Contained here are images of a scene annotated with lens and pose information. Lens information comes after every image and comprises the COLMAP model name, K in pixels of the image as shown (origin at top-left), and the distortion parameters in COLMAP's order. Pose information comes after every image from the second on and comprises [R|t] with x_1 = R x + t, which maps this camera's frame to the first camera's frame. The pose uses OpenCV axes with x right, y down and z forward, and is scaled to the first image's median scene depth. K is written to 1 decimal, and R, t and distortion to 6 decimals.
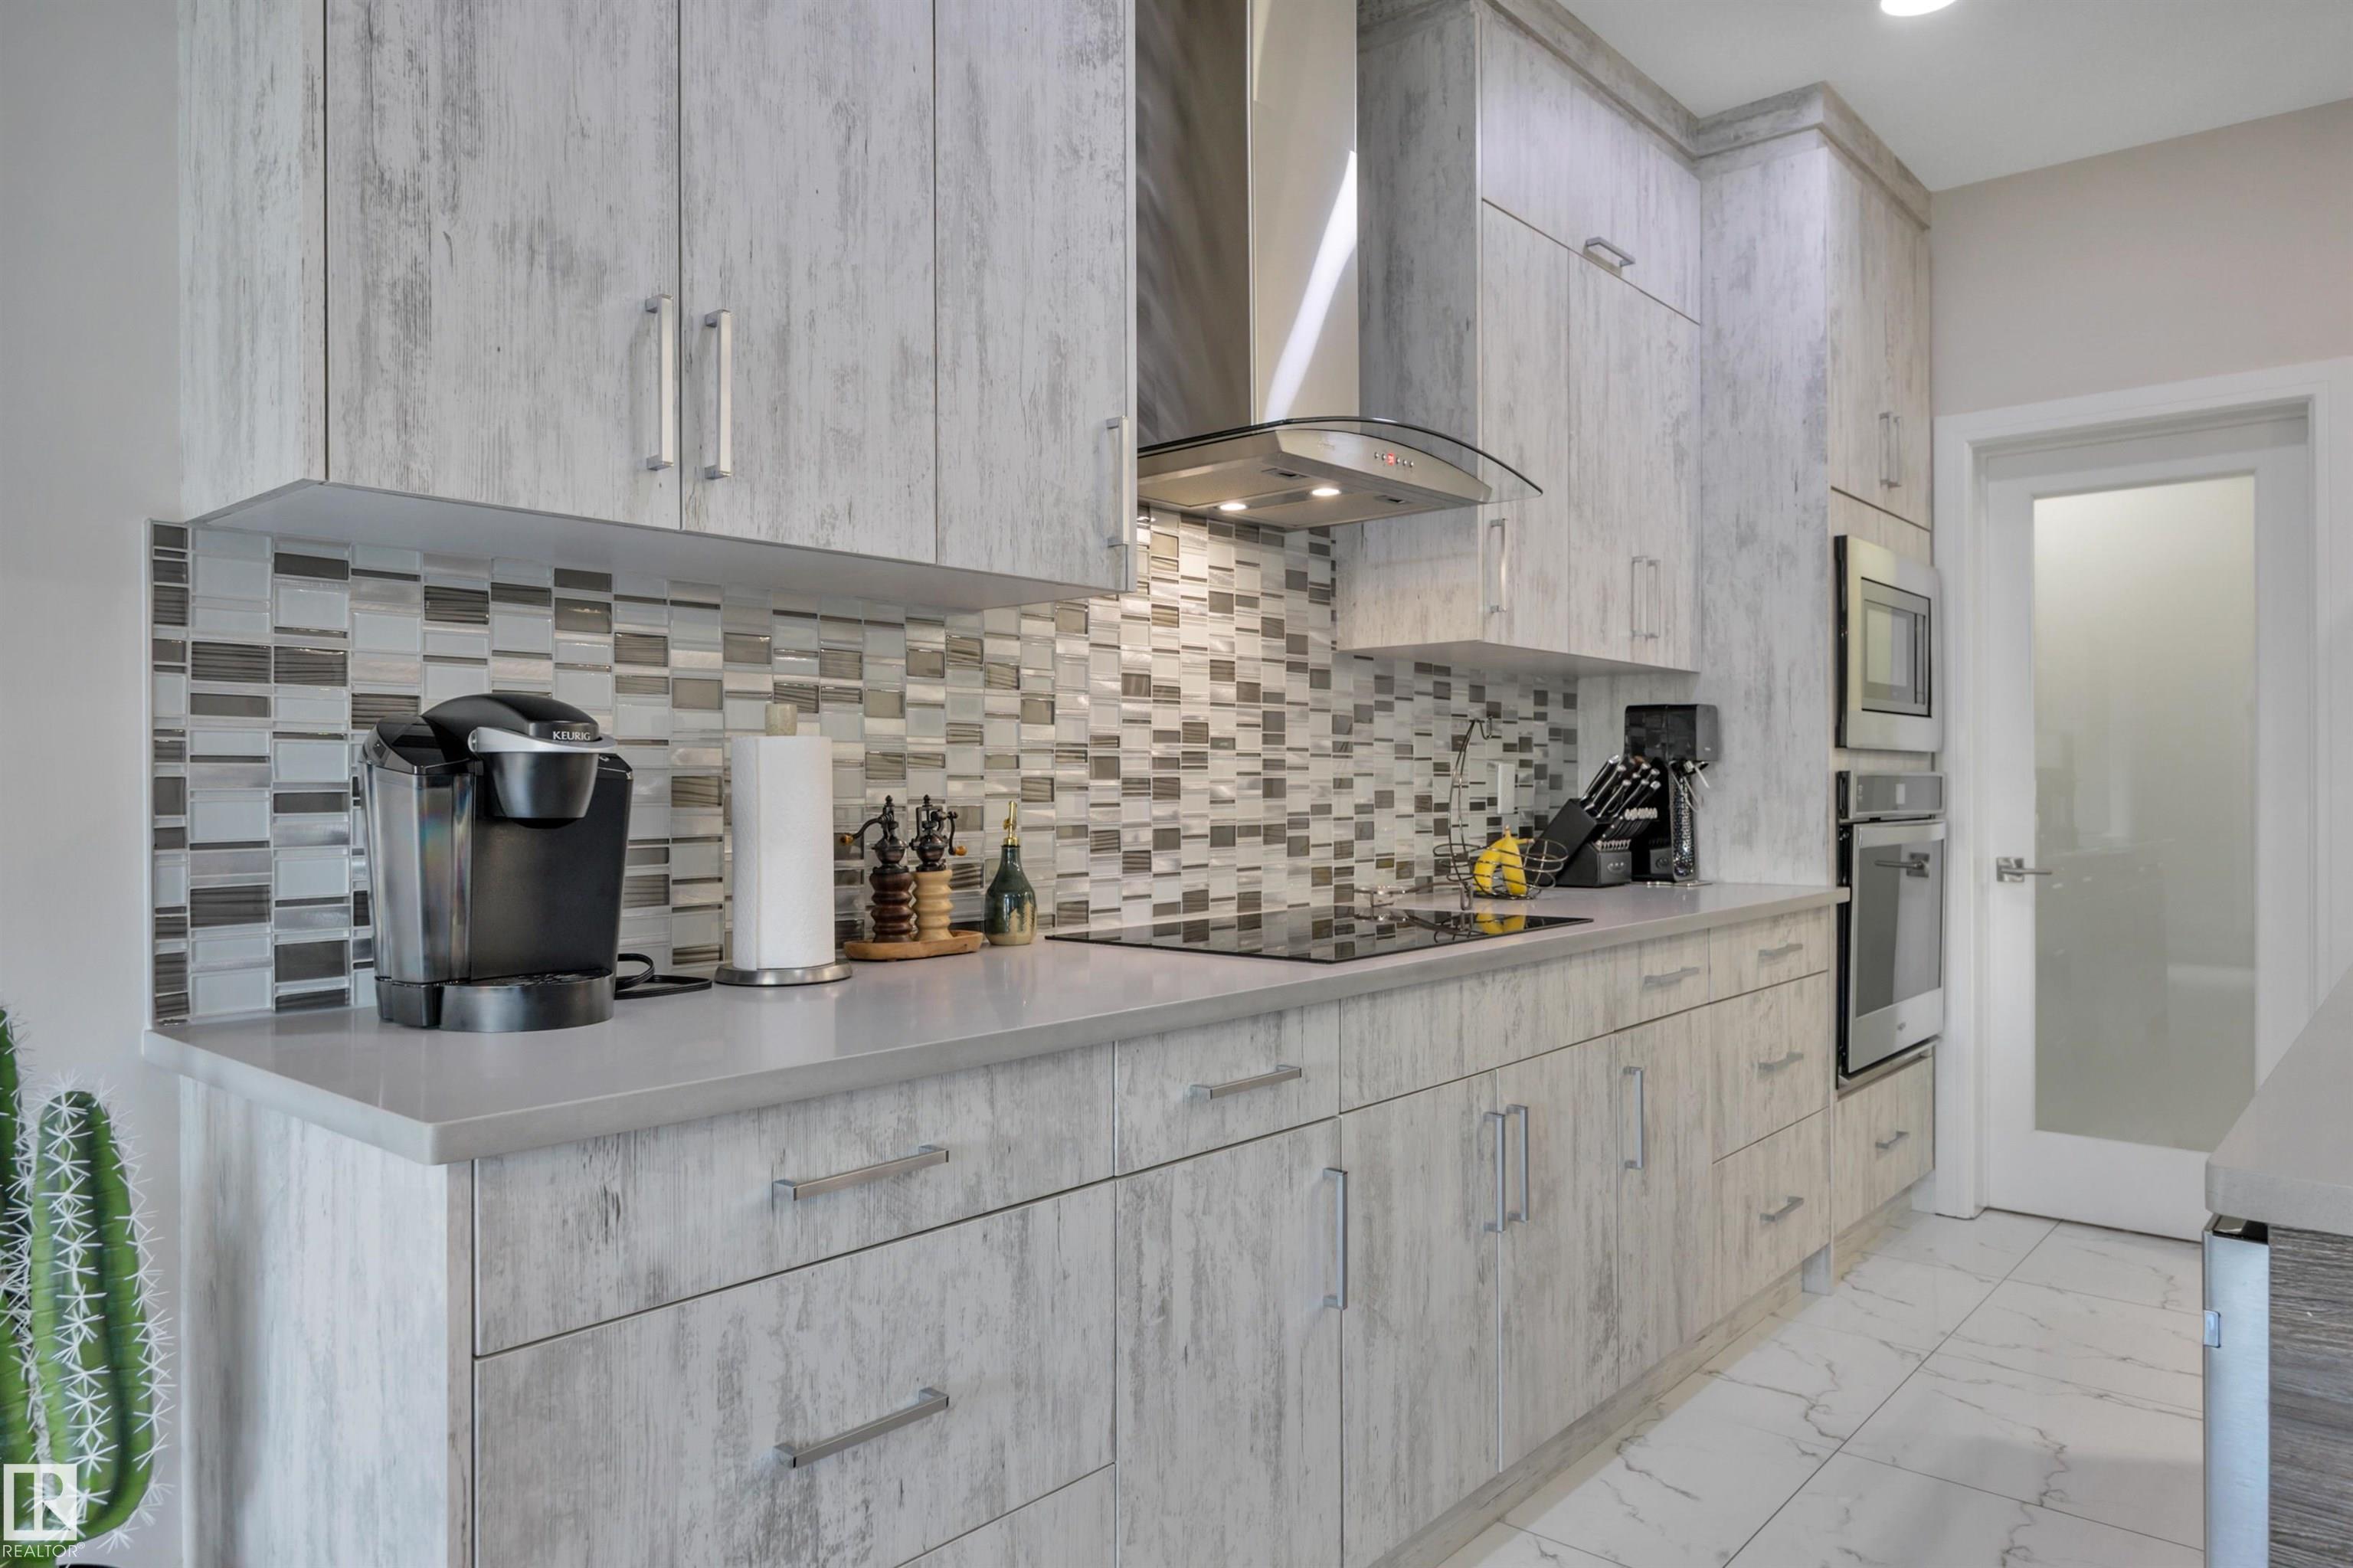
lens RADIAL K [[1491.9, 0, 1176.7], [0, 1491.9, 780.9], [0, 0, 1]] dist [-0.003834, 0.003849]
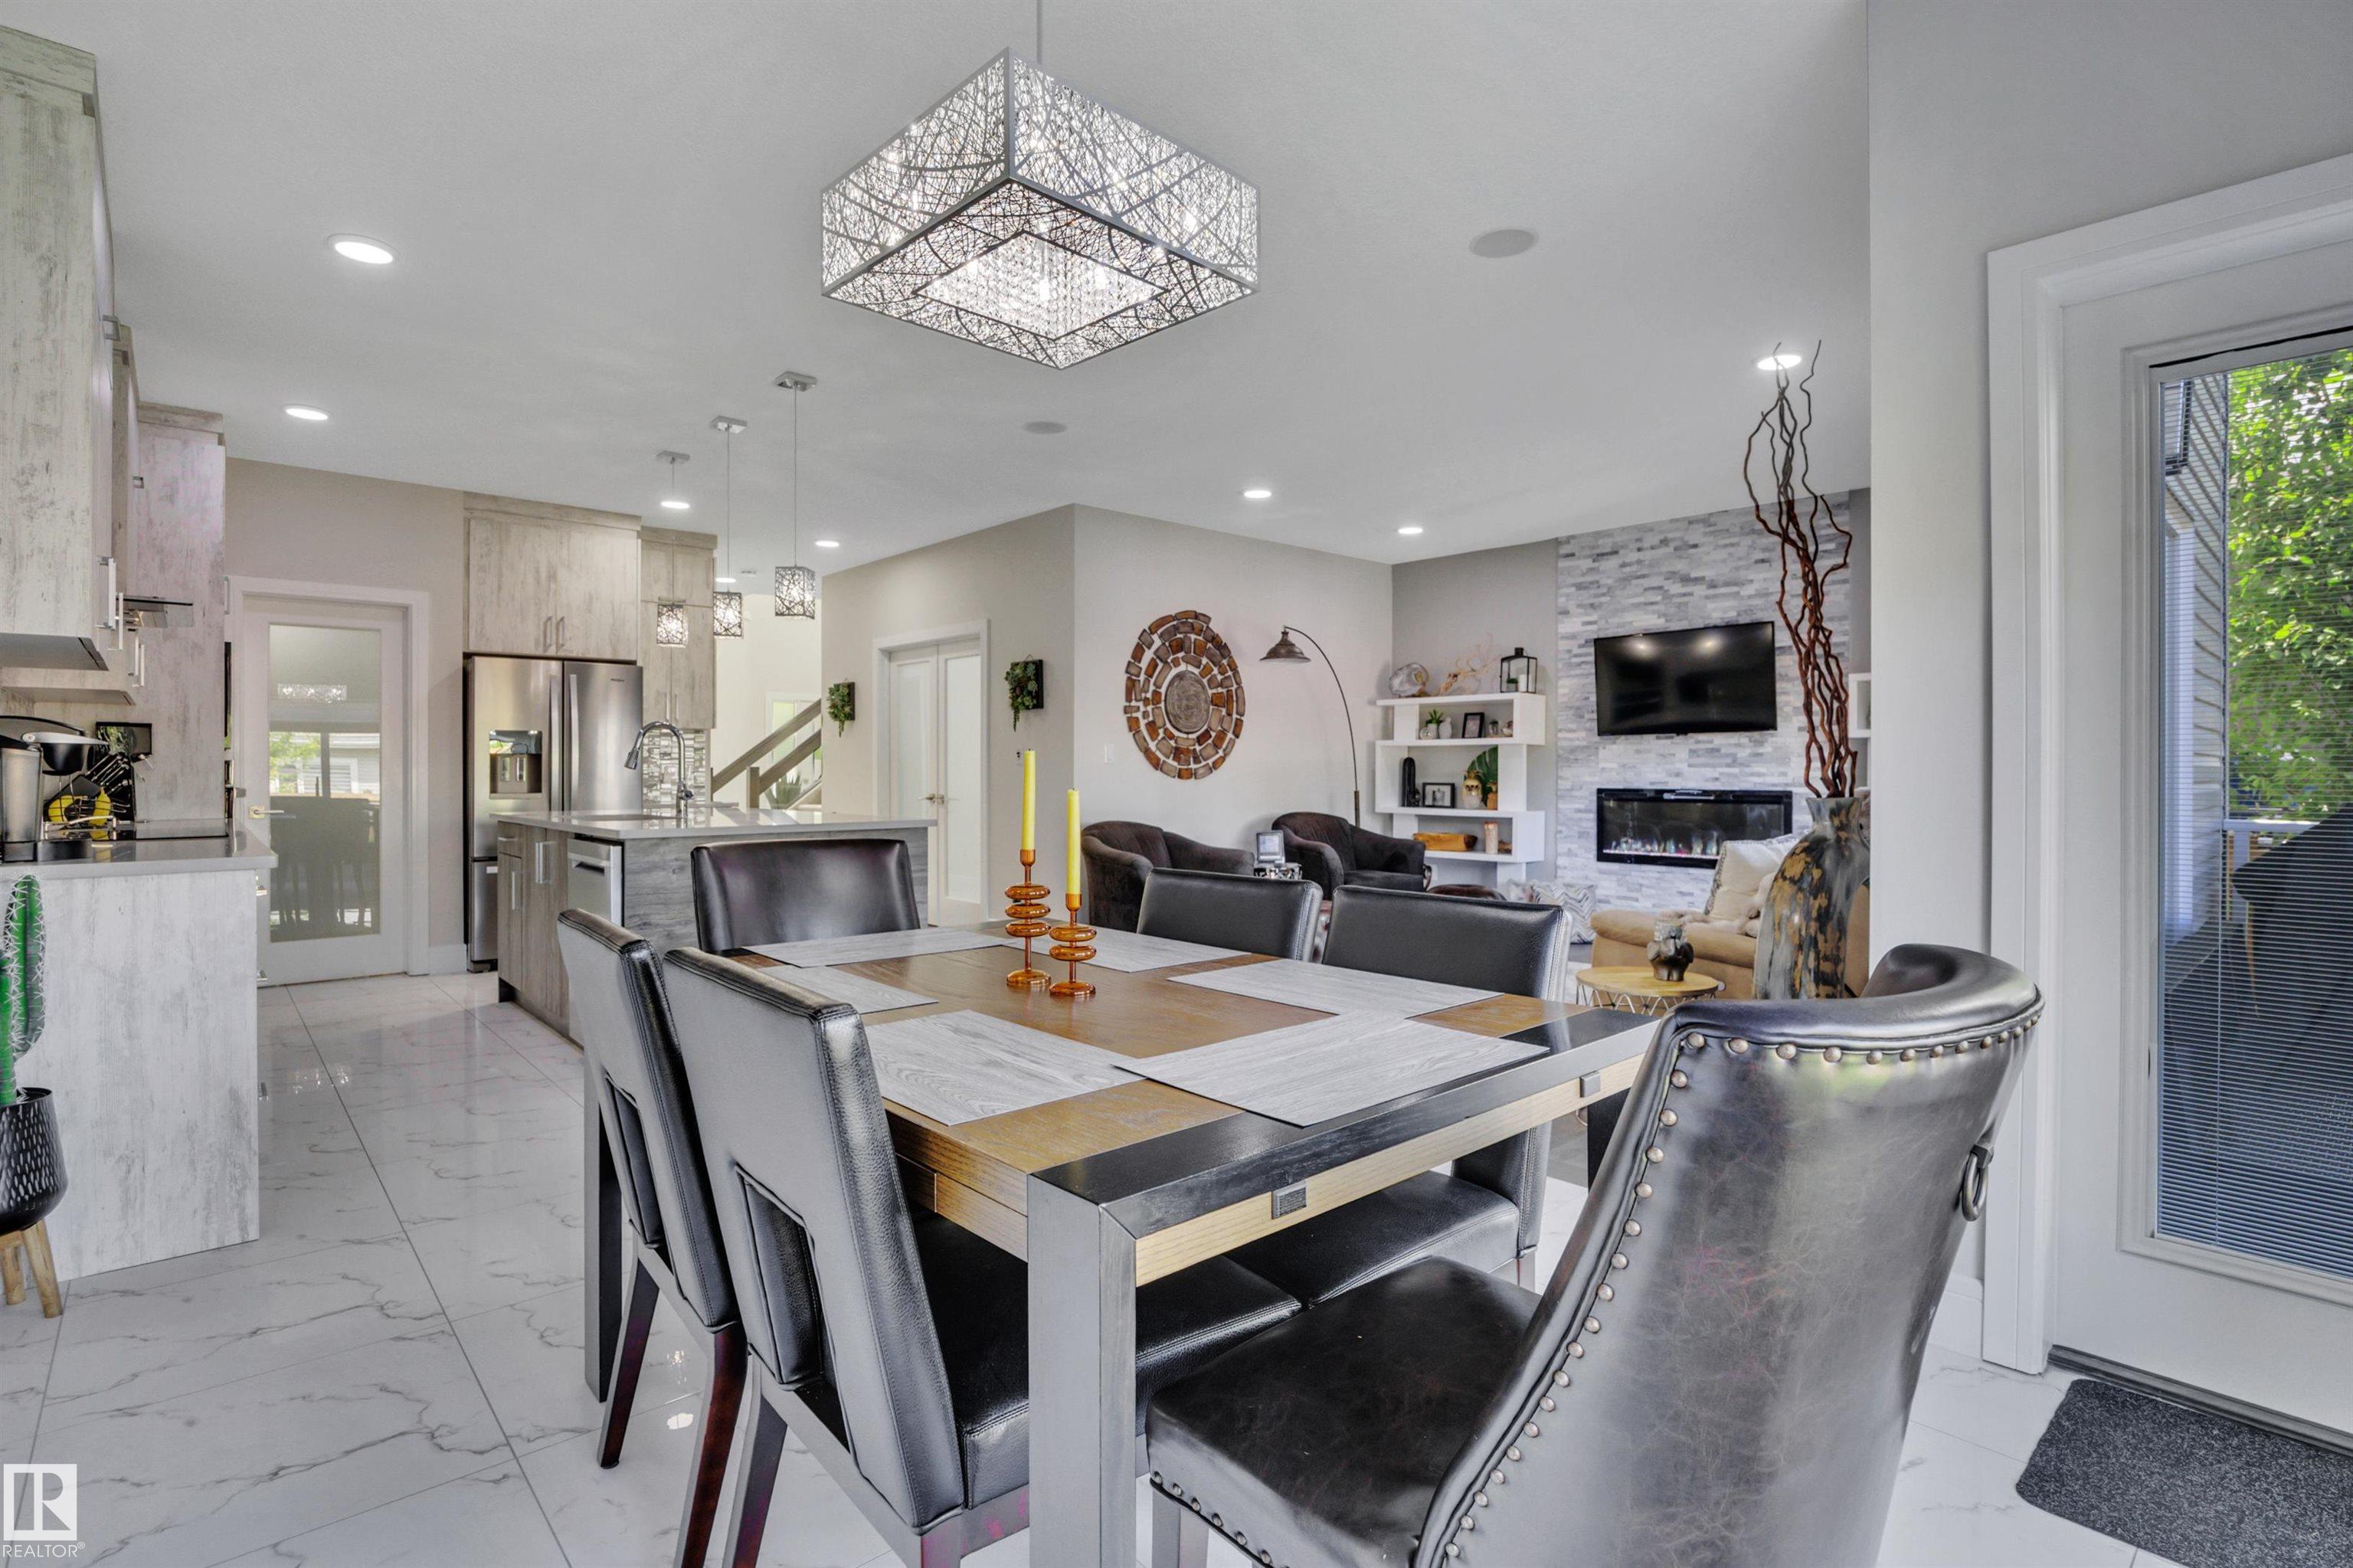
lens RADIAL K [[1109.3, 0, 1158.9], [0, 1109.3, 768.9], [0, 0, 1]] dist [-0.003889, -0.001616]
pose [[0.134957, 0.004881, 0.990839, -1.084959], [-0.000757, 0.999988, -0.004823, 0.013597], [-0.990851, -0.000099, 0.134959, -0.550731]]
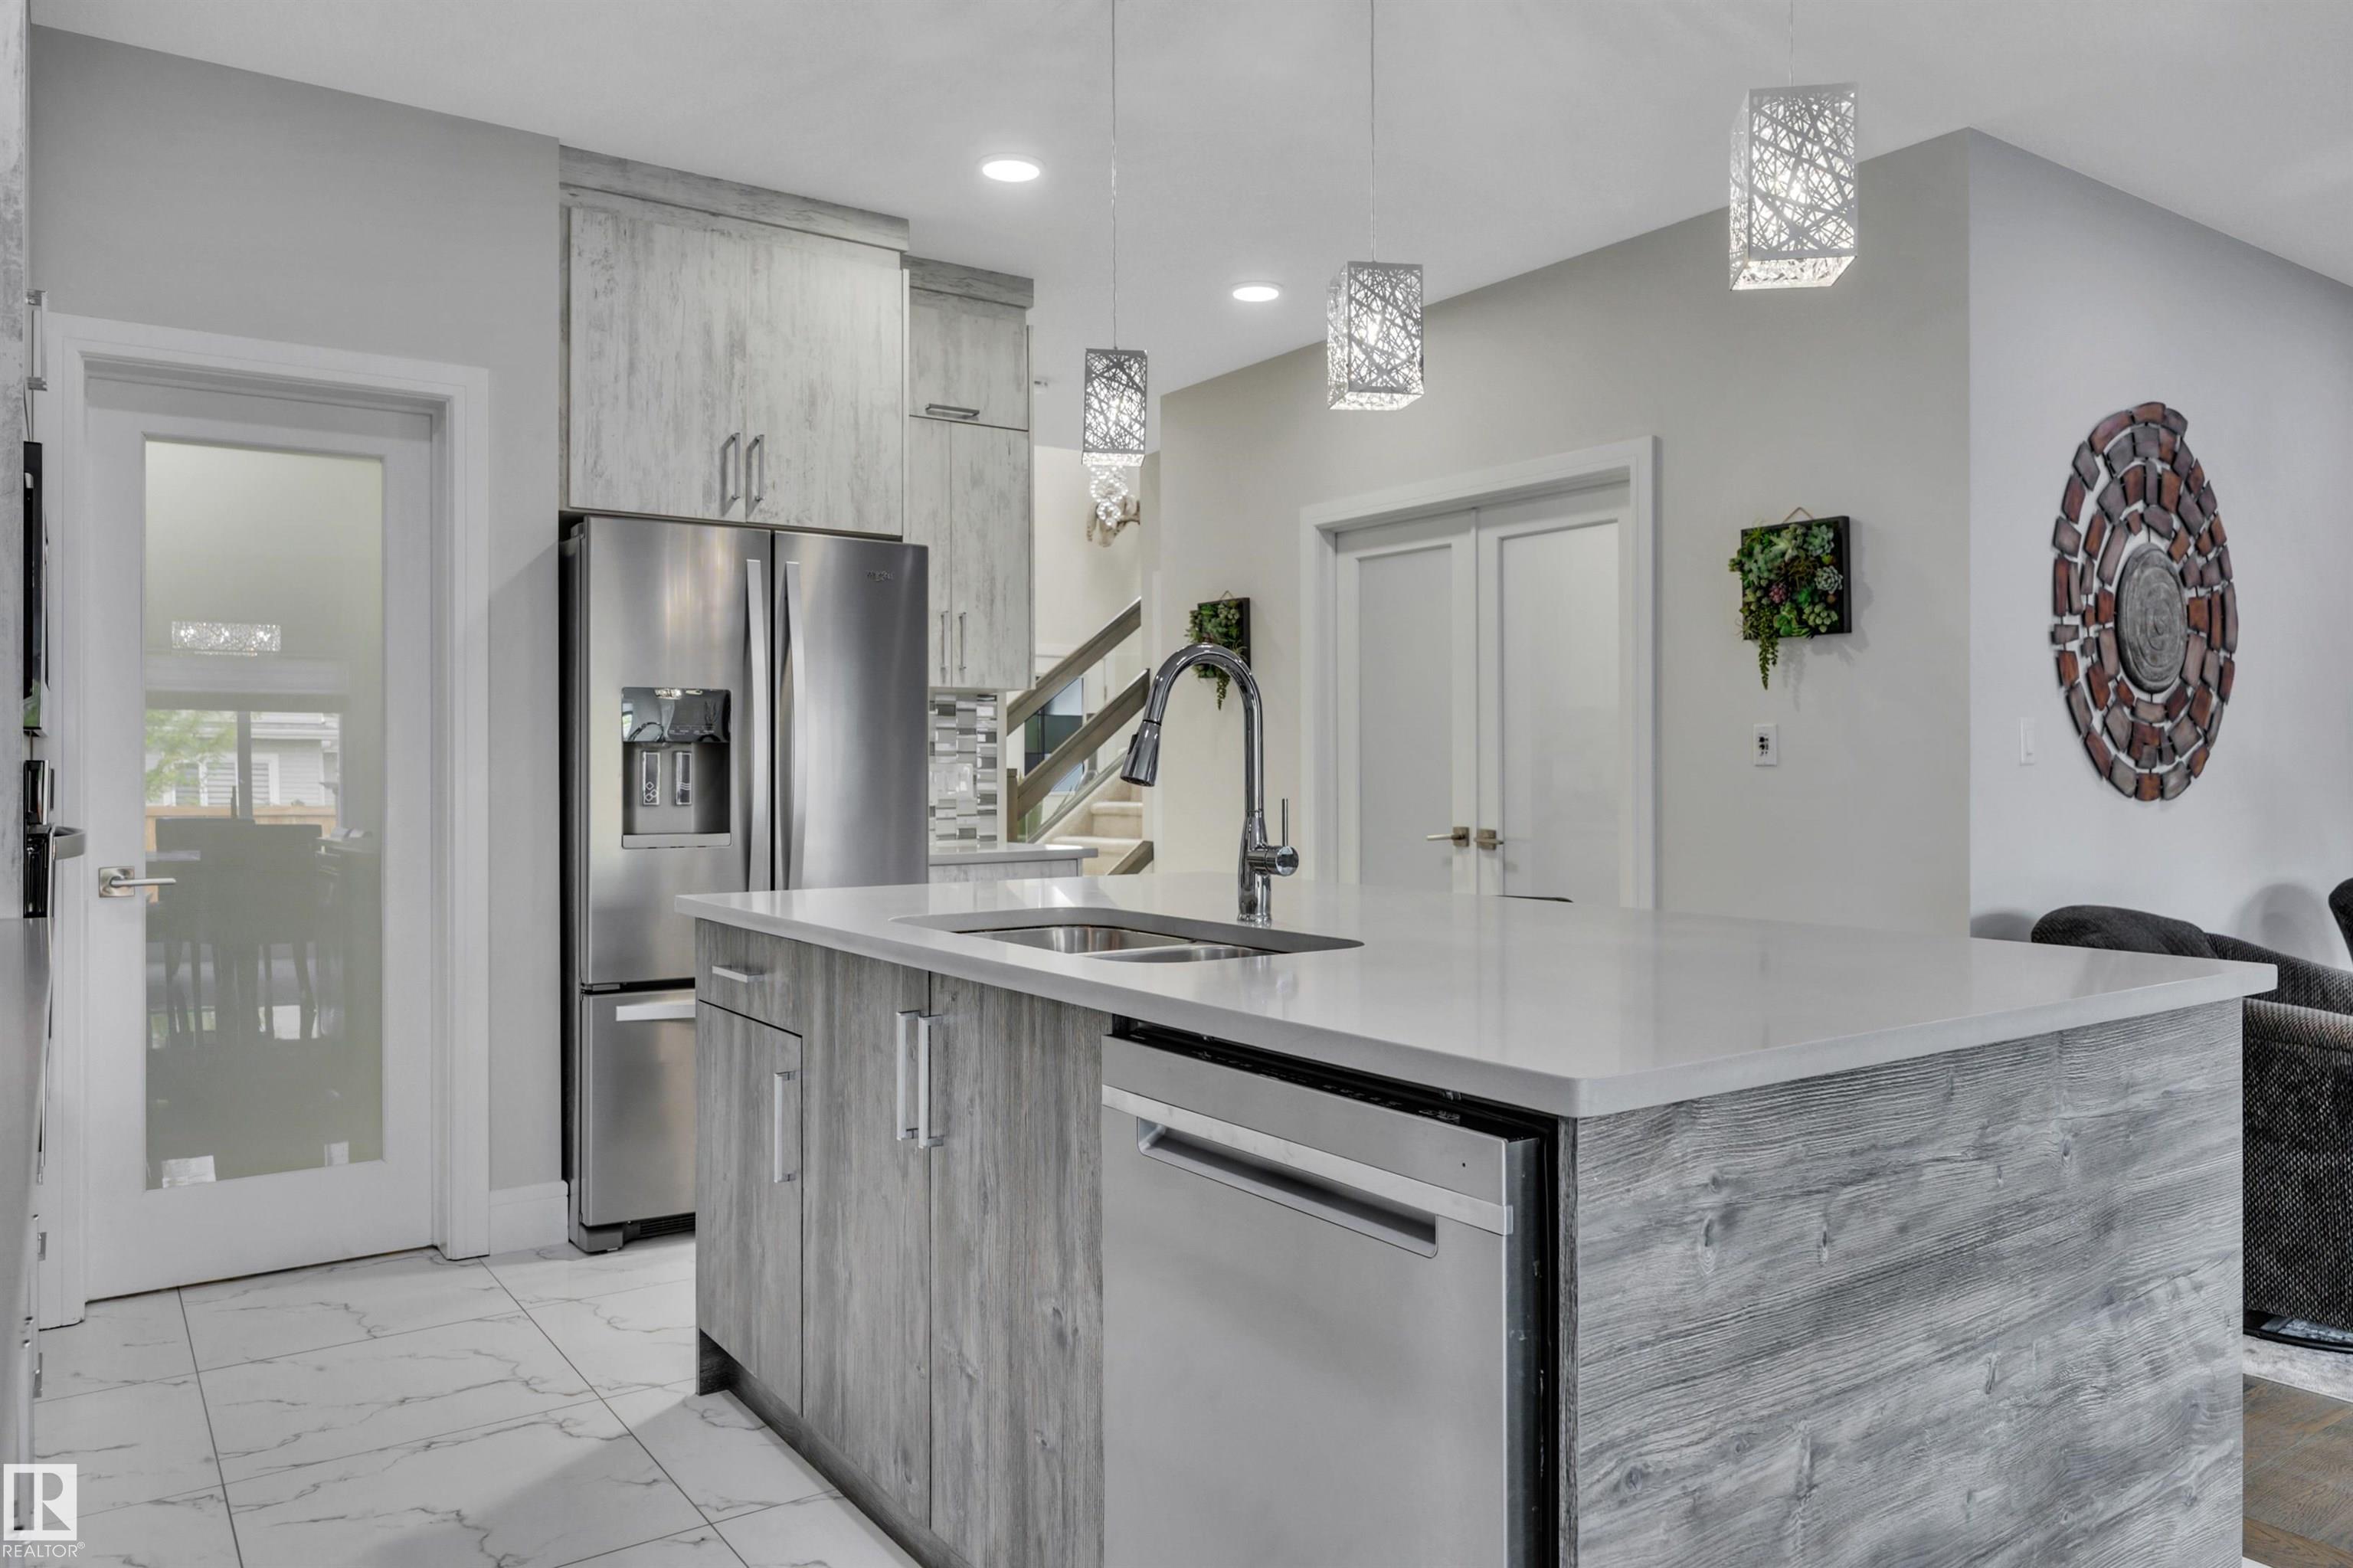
lens RADIAL K [[1585.5, 0, 1167.8], [0, 1585.5, 760.0], [0, 0, 1]] dist [-0.003430, 0.004299]
pose [[0.246414, 0.009280, 0.969120, -0.225400], [-0.001148, 0.999956, -0.009283, -0.000184], [-0.969164, 0.001175, 0.246414, 0.335280]]
